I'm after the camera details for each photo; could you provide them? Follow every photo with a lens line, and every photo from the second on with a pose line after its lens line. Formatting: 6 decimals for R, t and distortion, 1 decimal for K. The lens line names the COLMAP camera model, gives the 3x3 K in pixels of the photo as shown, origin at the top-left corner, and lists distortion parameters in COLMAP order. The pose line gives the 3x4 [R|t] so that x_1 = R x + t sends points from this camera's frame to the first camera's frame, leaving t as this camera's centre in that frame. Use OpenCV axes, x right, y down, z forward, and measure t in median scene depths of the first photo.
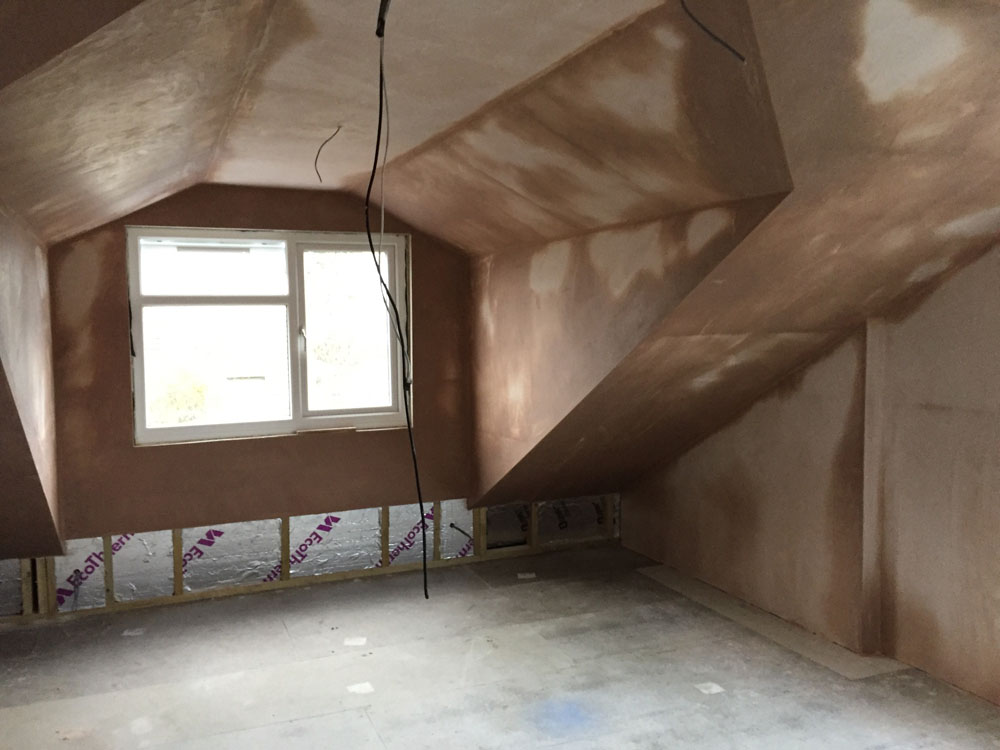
lens RADIAL K [[862.2, 0, 500.0], [0, 862.2, 375.0], [0, 0, 1]] dist [0.103173, -0.164161]
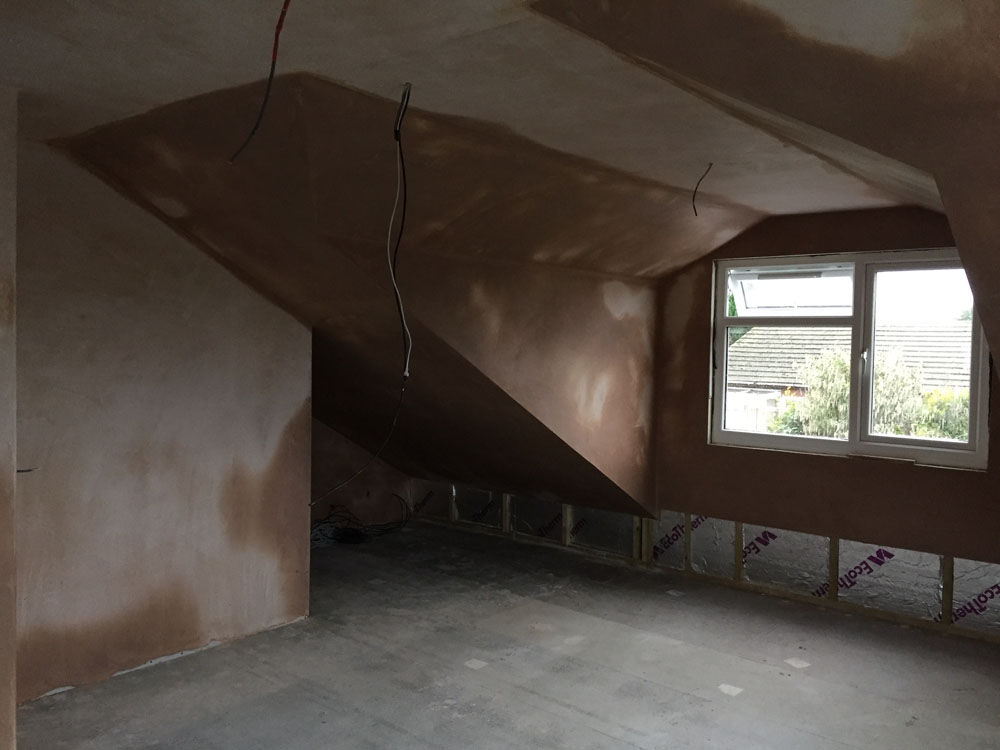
lens RADIAL K [[862.2, 0, 500.0], [0, 862.2, 375.0], [0, 0, 1]] dist [0.103173, -0.164161]
pose [[0.447686, 0.057873, -0.892316, 0.482614], [-0.085499, 0.996102, 0.021708, -0.012590], [0.890094, 0.066574, 0.450889, 0.195596]]
